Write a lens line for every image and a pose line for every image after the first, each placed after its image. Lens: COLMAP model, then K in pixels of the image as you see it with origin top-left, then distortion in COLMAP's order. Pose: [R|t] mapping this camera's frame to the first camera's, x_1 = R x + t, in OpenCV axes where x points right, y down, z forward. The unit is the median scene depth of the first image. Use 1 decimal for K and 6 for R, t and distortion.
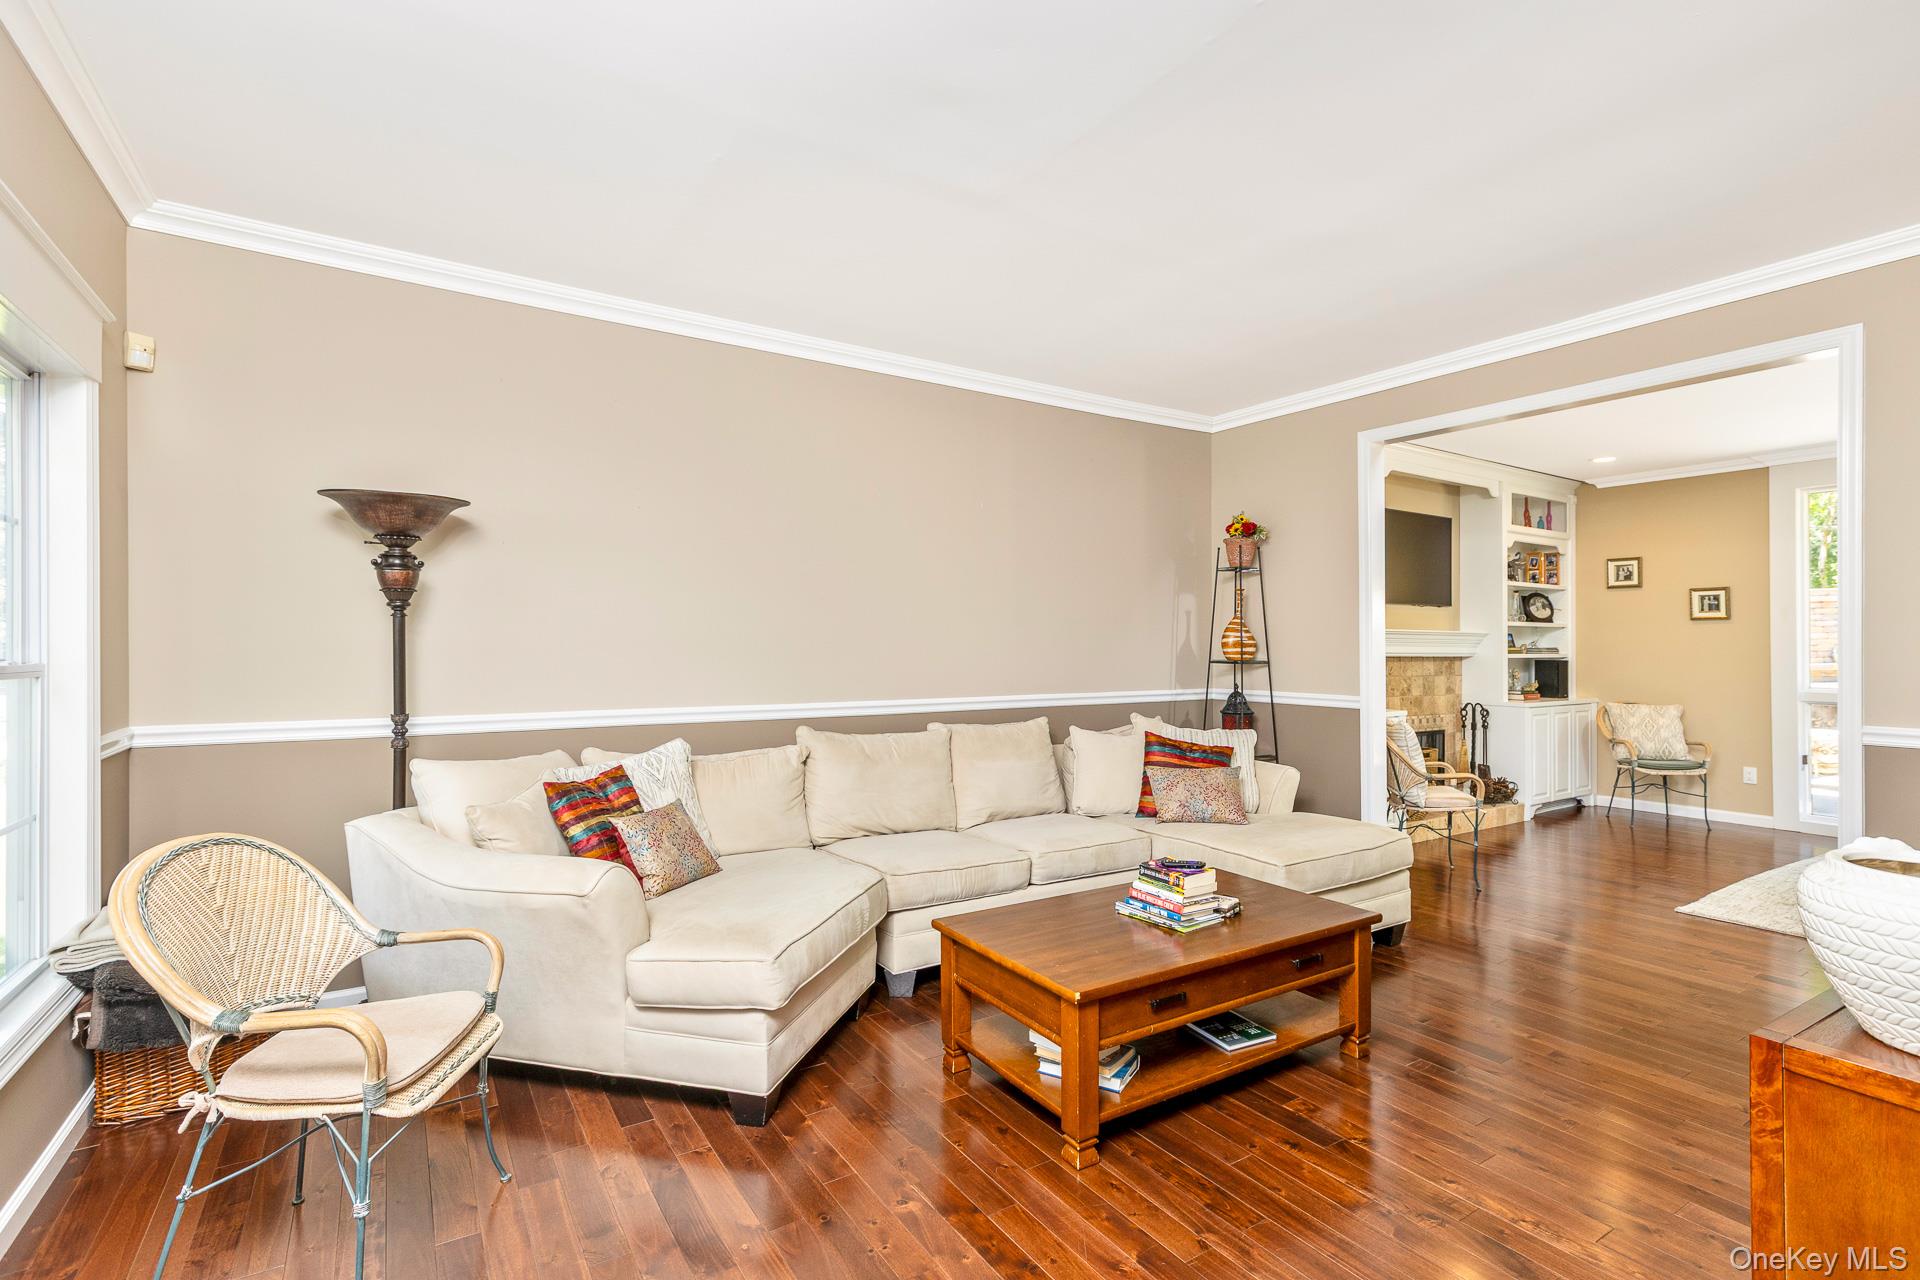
lens RADIAL K [[864.4, 0, 972.1], [0, 864.4, 643.1], [0, 0, 1]] dist [0.003008, -0.002547]
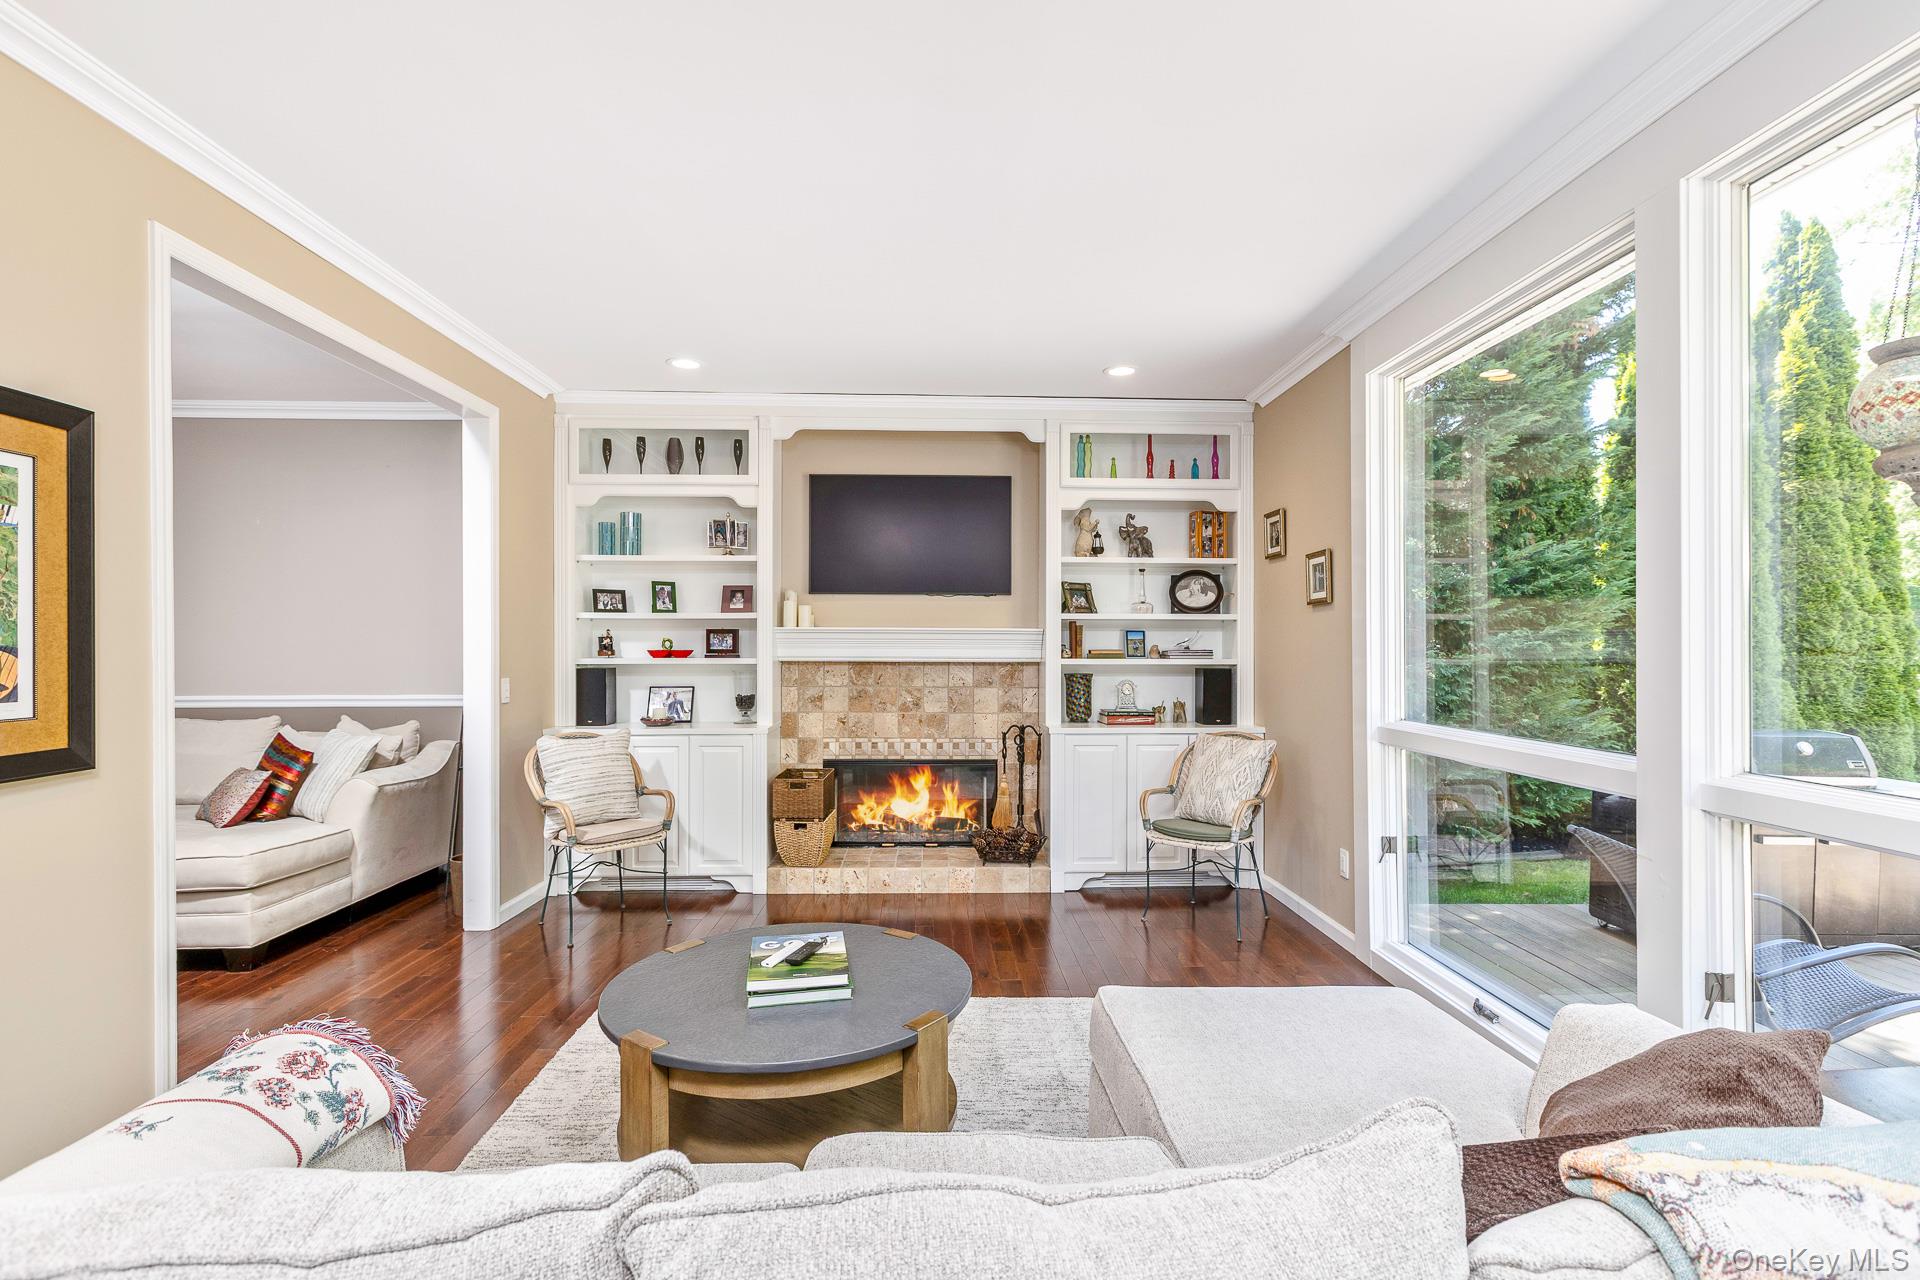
lens RADIAL K [[900.7, 0, 958.4], [0, 900.7, 648.0], [0, 0, 1]] dist [-0.001344, 0.003509]
pose [[0.883080, -0.001167, -0.469220, 0.885835], [0.001695, 0.999998, 0.000702, 0.003193], [0.469218, -0.001415, 0.883081, 0.298821]]
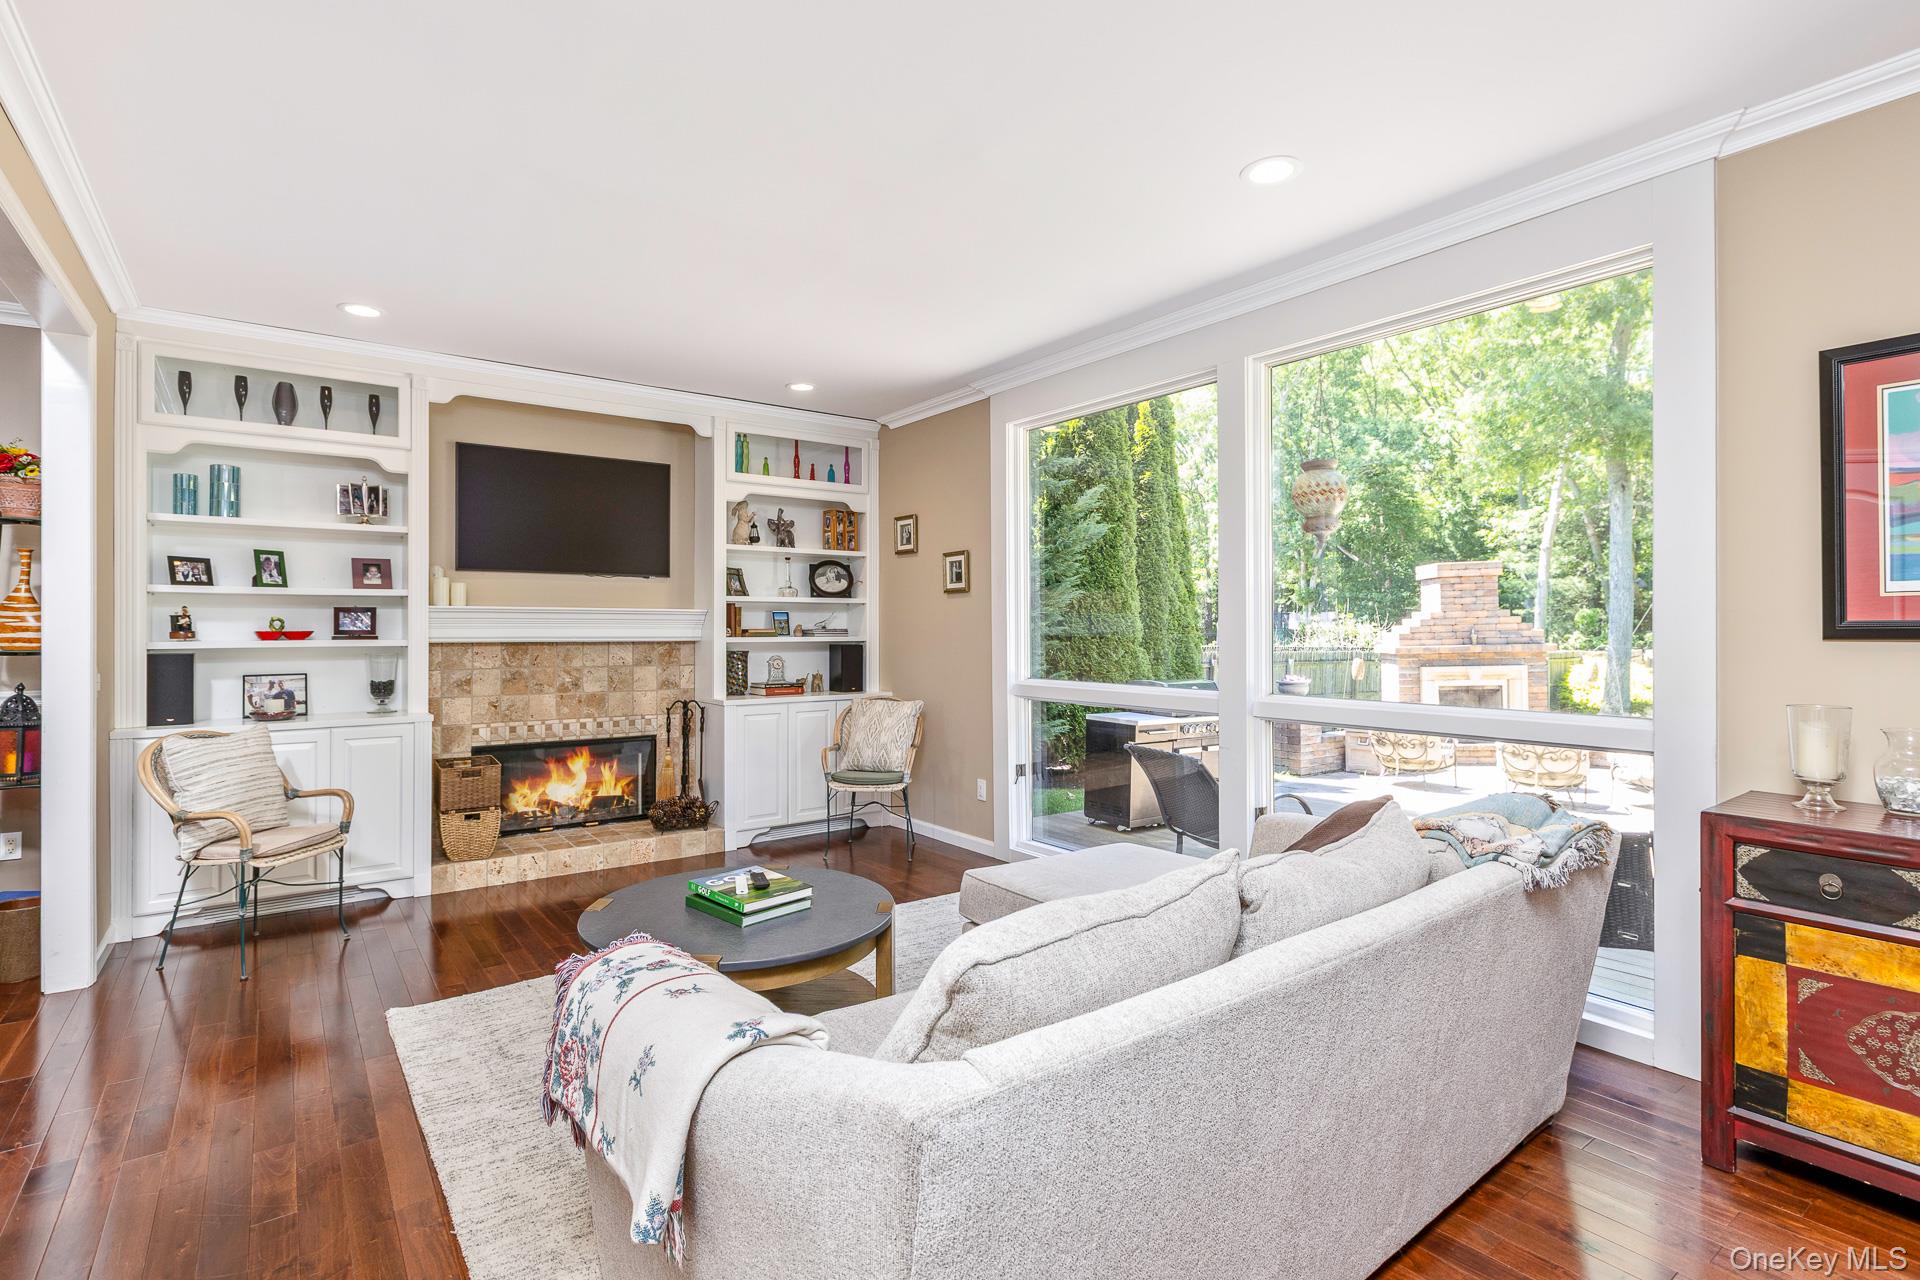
lens RADIAL K [[900.7, 0, 946.4], [0, 900.7, 627.7], [0, 0, 1]] dist [-0.001344, 0.003509]
pose [[0.995685, -0.005161, 0.092656, 0.734537], [0.005122, 0.999987, 0.000659, 0.004612], [-0.092658, -0.000181, 0.995698, 0.170423]]
